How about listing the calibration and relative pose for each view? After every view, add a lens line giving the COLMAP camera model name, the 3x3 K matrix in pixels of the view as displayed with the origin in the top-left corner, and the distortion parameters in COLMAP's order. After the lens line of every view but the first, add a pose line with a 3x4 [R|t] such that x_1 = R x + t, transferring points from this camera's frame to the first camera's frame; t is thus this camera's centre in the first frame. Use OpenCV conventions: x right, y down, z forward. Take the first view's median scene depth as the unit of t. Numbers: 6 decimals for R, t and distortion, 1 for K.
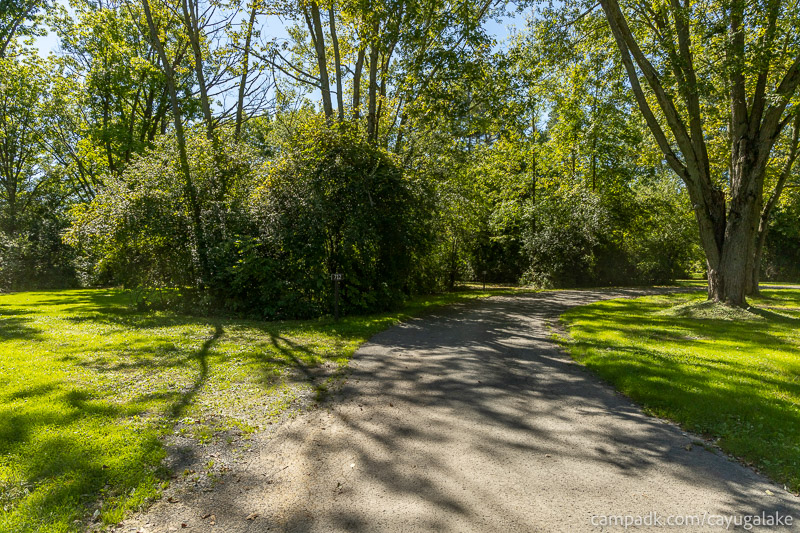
lens RADIAL K [[539.7, 0, 400.0], [0, 539.7, 266.5], [0, 0, 1]] dist [0.002757, 0.002624]
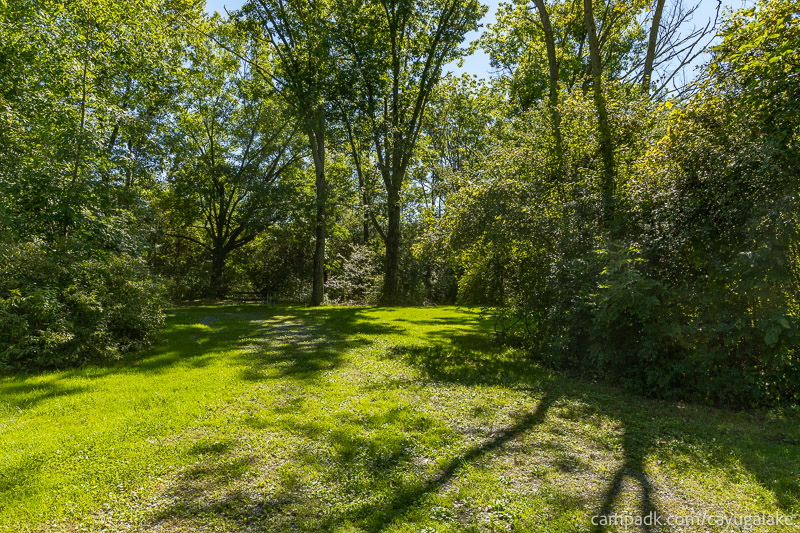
lens RADIAL K [[539.7, 0, 400.0], [0, 539.7, 266.5], [0, 0, 1]] dist [0.002757, 0.002624]
pose [[0.698962, 0.018078, -0.714930, -0.038747], [-0.047082, 0.998675, -0.020777, -0.004507], [0.713607, 0.048182, 0.698887, 0.407895]]
